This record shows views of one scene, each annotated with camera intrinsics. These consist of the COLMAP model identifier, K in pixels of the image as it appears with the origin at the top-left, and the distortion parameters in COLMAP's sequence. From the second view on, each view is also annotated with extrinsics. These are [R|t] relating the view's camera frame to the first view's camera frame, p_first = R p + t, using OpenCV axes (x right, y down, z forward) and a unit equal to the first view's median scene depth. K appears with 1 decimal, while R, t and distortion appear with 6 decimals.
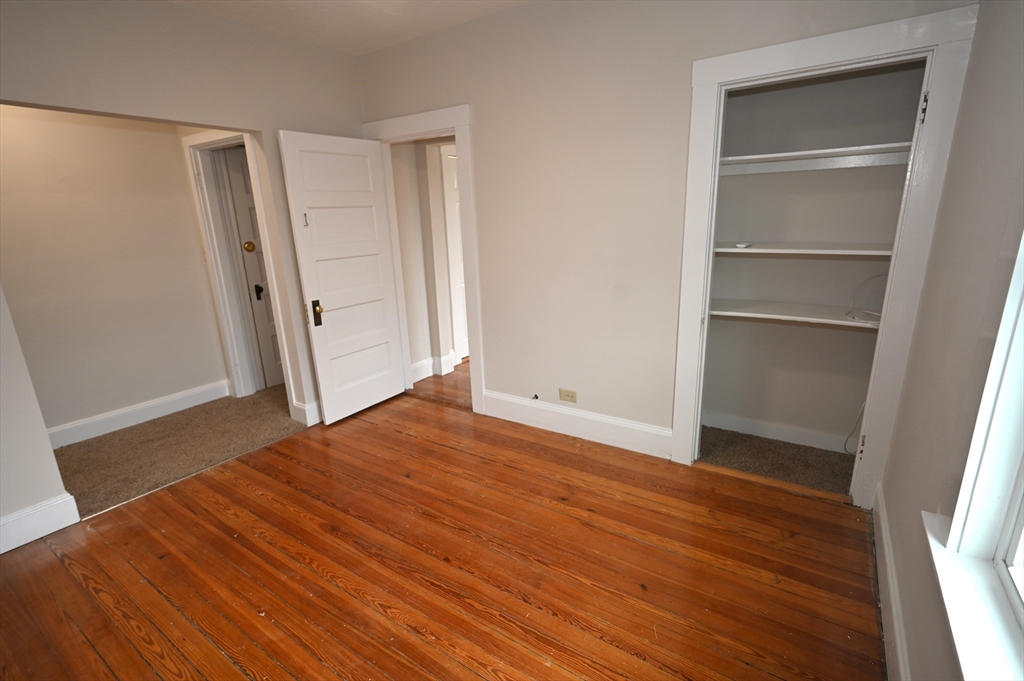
lens RADIAL K [[472.6, 0, 513.9], [0, 472.6, 339.7], [0, 0, 1]] dist [-0.002904, -0.000440]
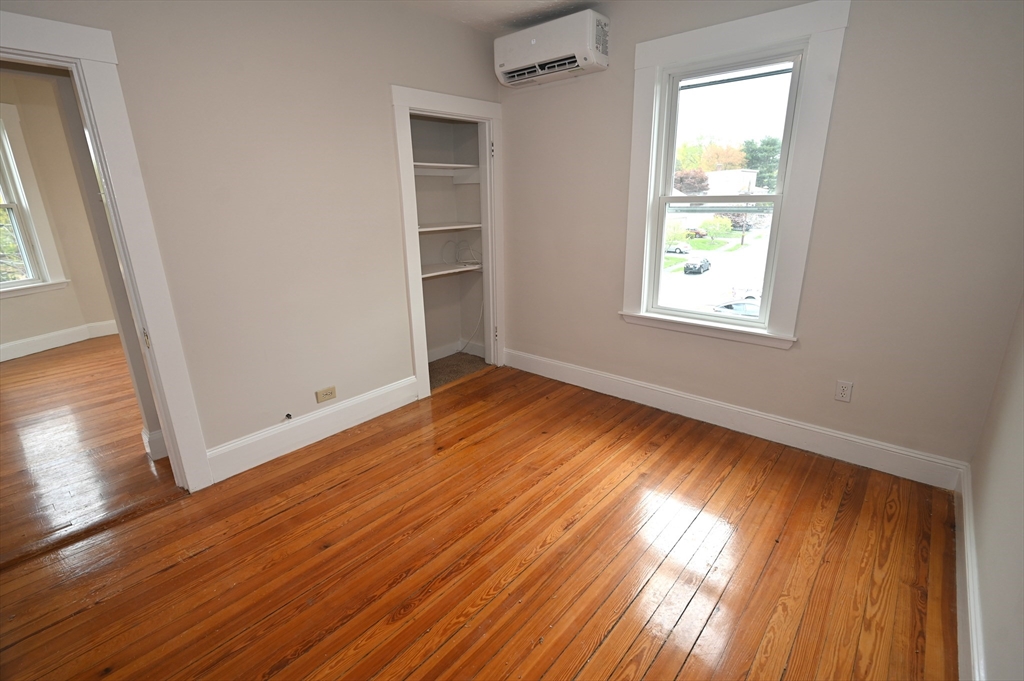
lens RADIAL K [[472.6, 0, 513.9], [0, 472.6, 339.7], [0, 0, 1]] dist [-0.002904, -0.000440]
pose [[0.130793, -0.261905, 0.956190, -0.957252], [0.266252, 0.938322, 0.220592, -0.126101], [-0.954988, 0.225736, 0.192459, 0.572797]]
